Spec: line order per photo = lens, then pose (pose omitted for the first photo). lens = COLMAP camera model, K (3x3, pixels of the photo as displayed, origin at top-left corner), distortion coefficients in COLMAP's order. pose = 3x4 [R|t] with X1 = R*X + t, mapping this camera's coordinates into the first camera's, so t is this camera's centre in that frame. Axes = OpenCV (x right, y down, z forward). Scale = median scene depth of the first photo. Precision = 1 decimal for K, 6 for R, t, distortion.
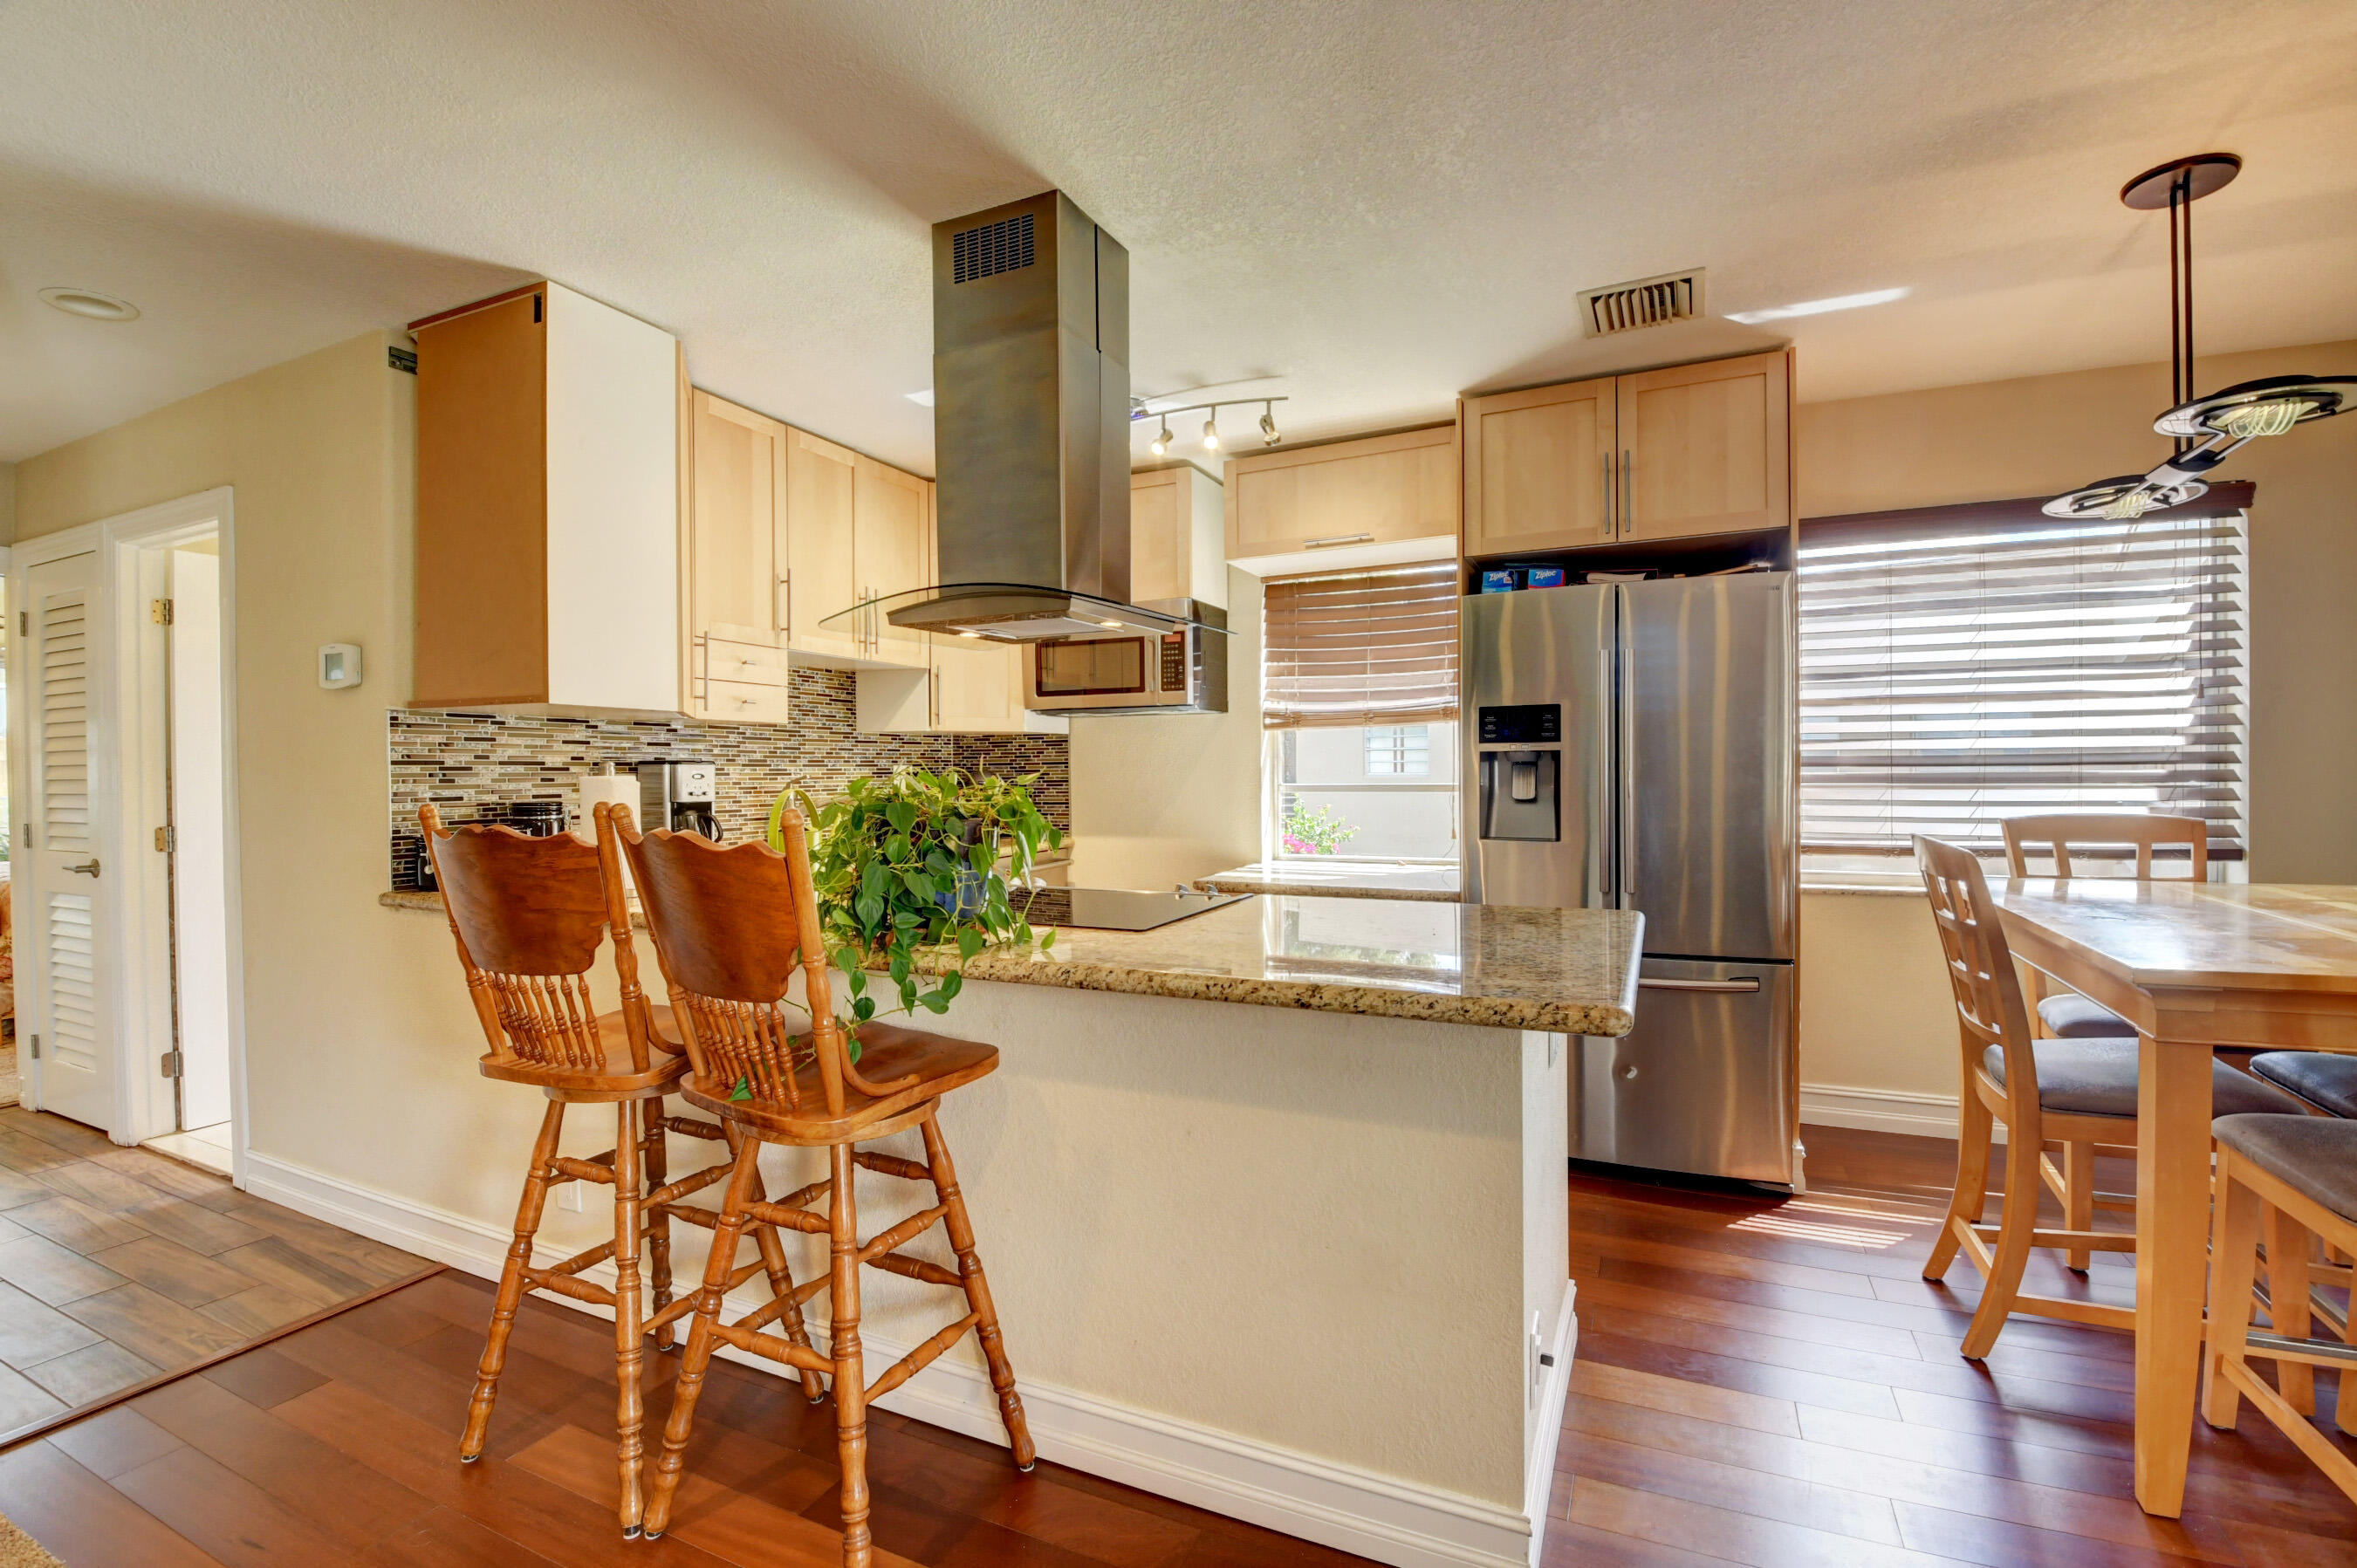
lens RADIAL K [[1048.9, 0, 1178.5], [0, 1048.9, 784.0], [0, 0, 1]] dist [0.002799, -0.018633]
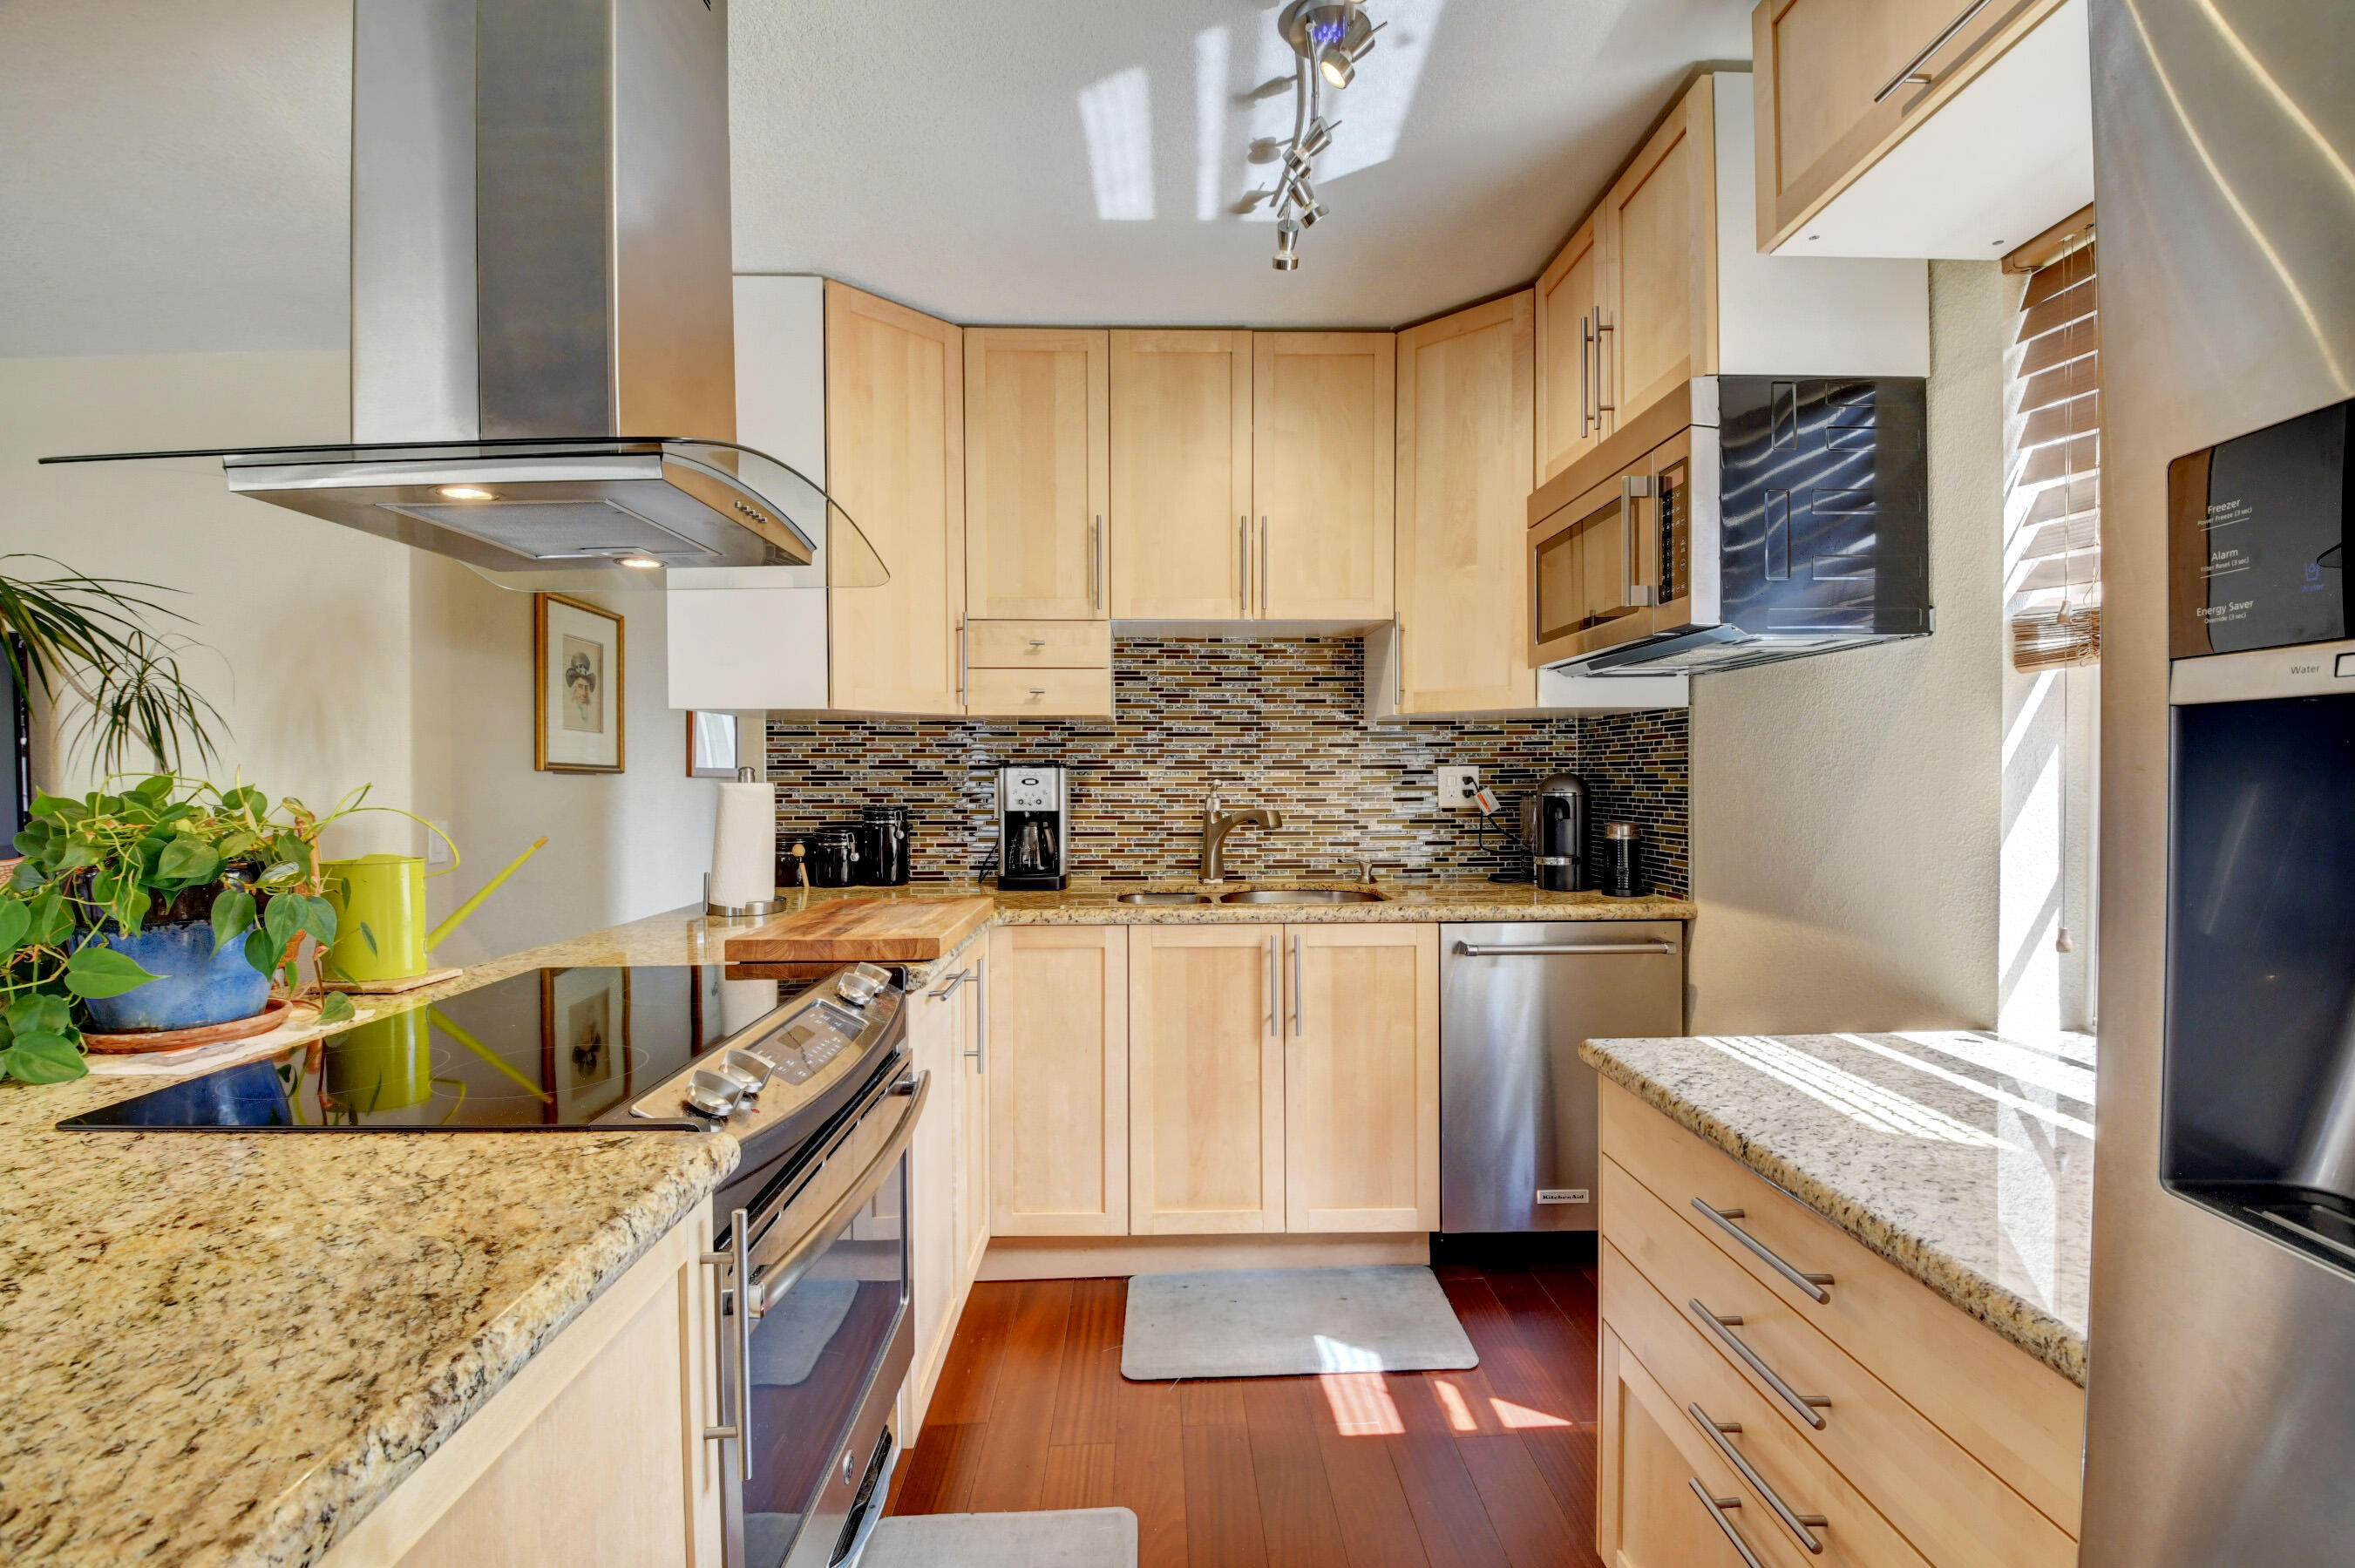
lens RADIAL K [[1048.0, 0, 1177.5], [0, 1048.0, 784.0], [0, 0, 1]] dist [0.002799, -0.018633]
pose [[0.427224, 0.008445, -0.904107, 0.386495], [-0.011281, 0.999928, 0.004010, -0.010147], [0.904076, 0.008486, 0.427288, 0.769655]]
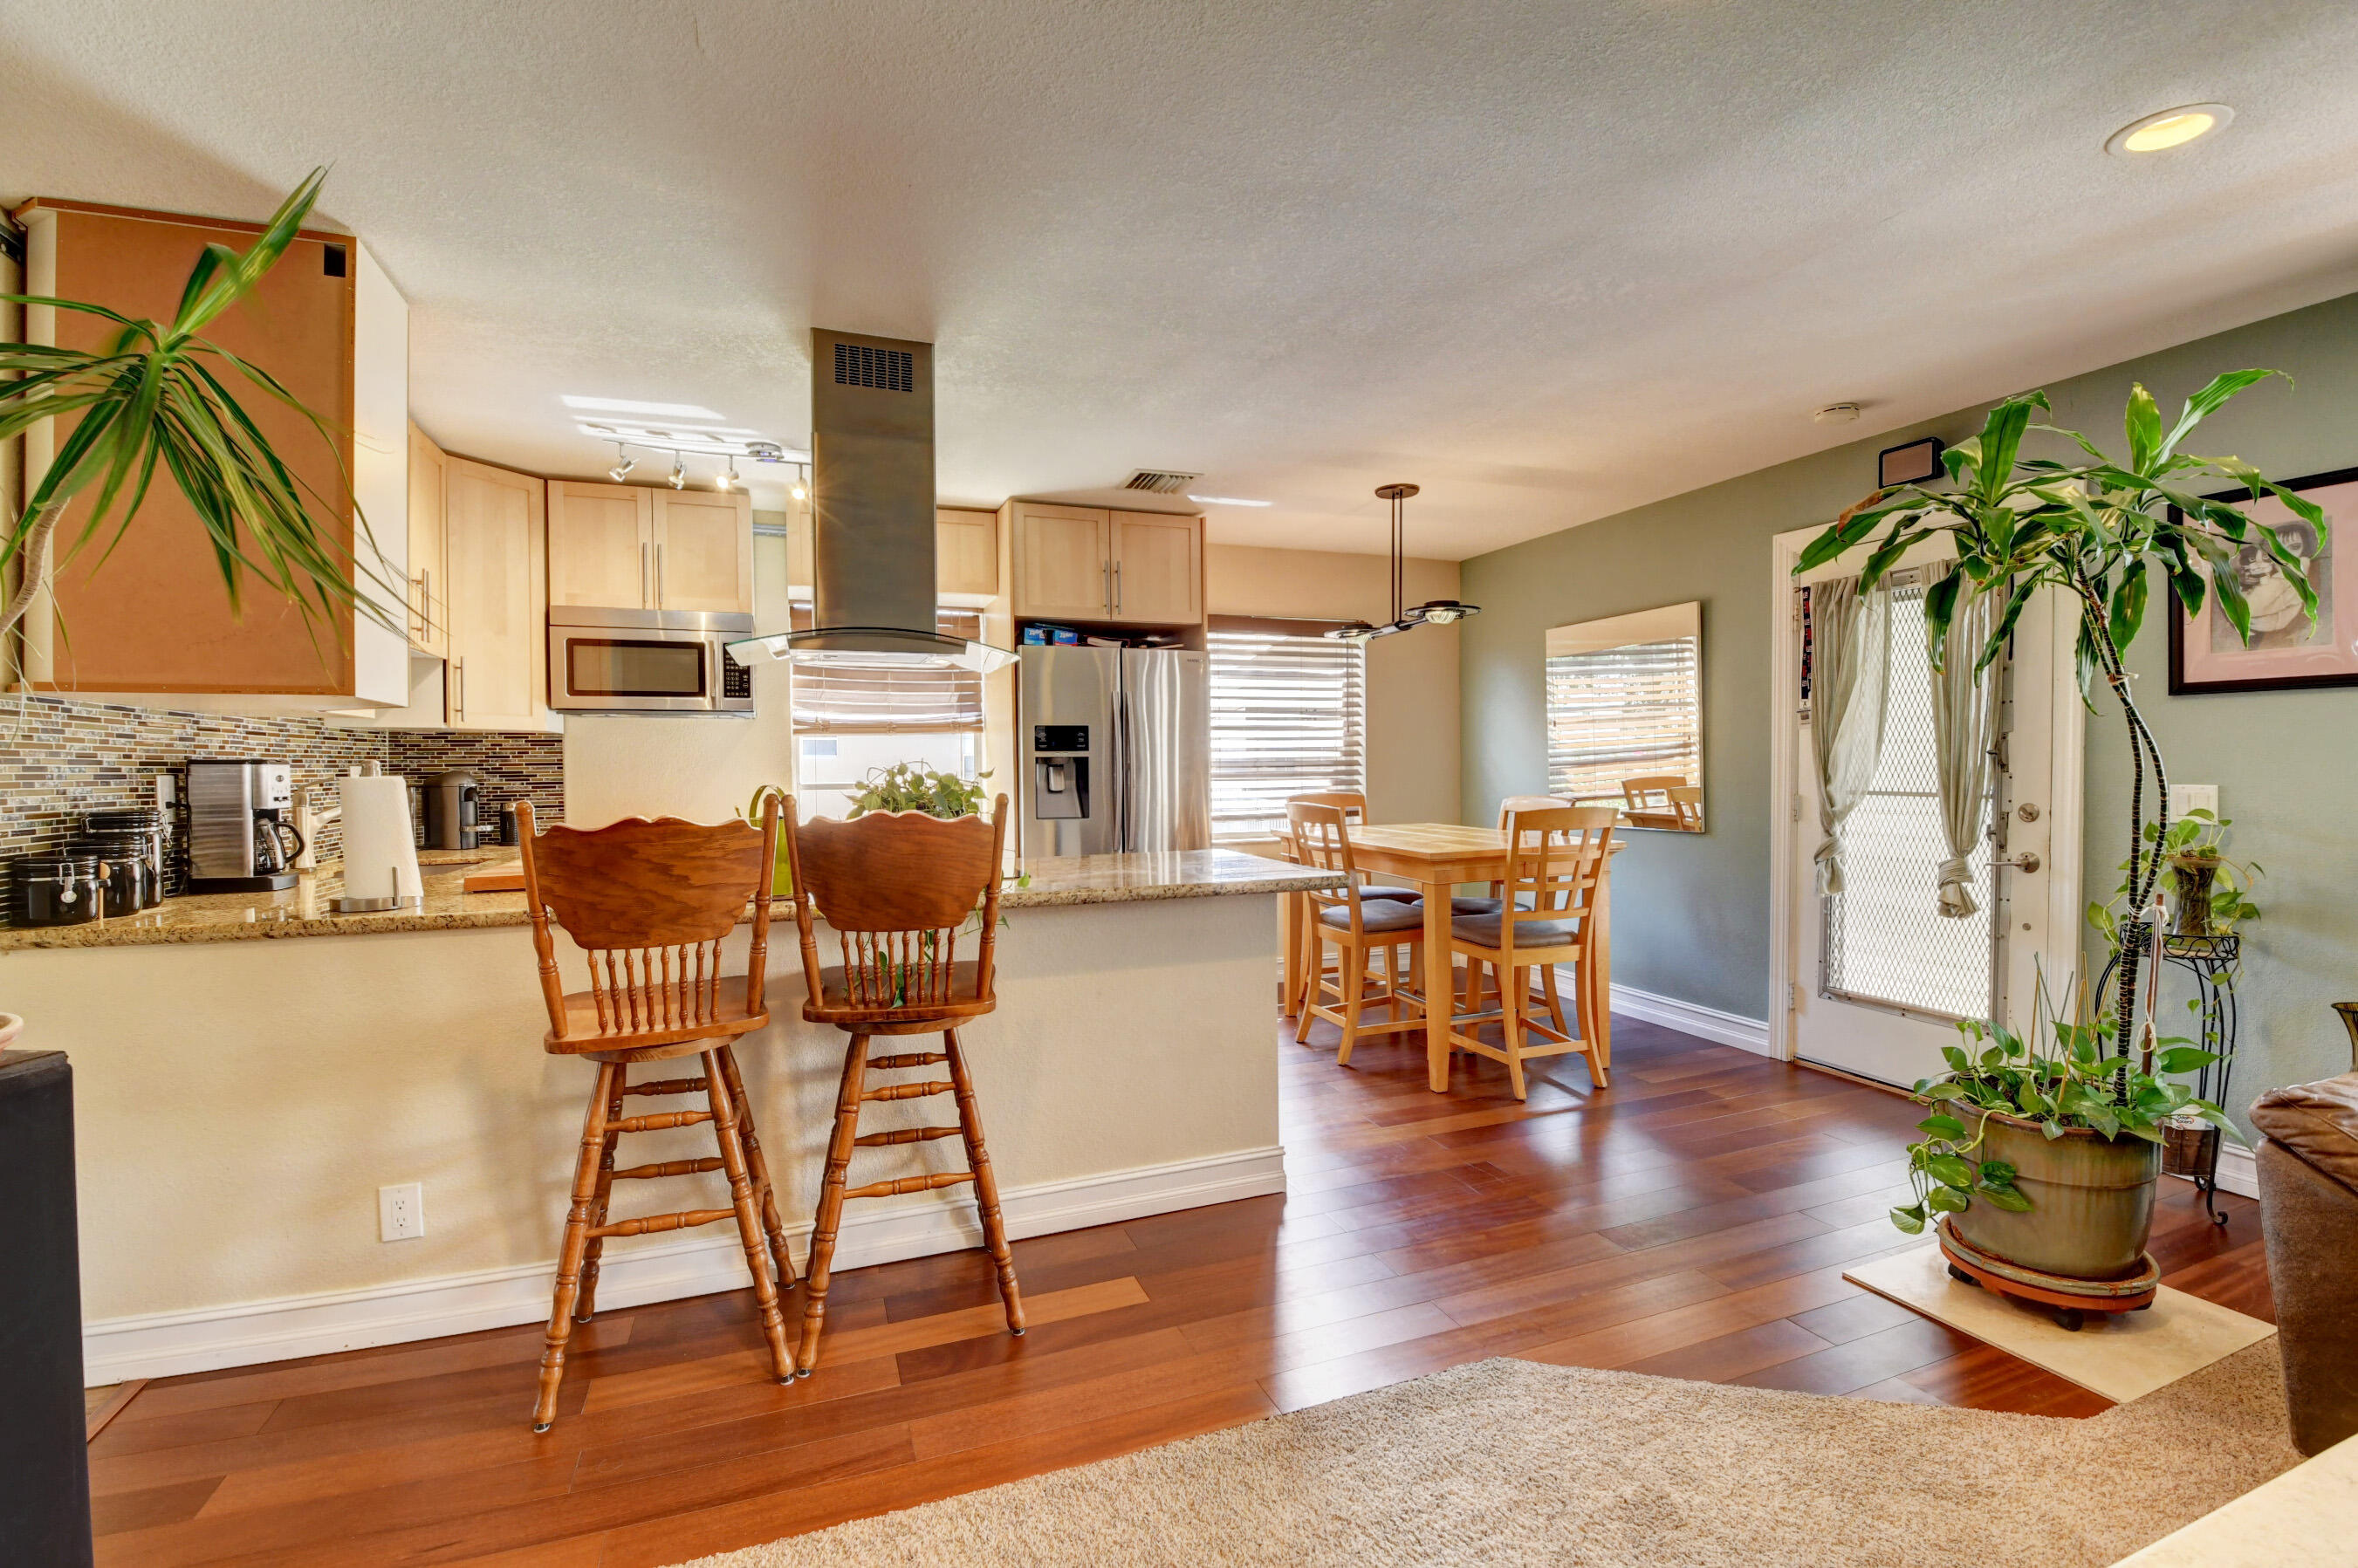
lens RADIAL K [[1049.3, 0, 1179.0], [0, 1049.3, 784.0], [0, 0, 1]] dist [0.002799, -0.018633]
pose [[0.689290, -0.010528, 0.724409, -0.589142], [0.012990, 0.999913, 0.002173, 0.004760], [-0.724369, 0.007912, 0.689367, -0.112430]]
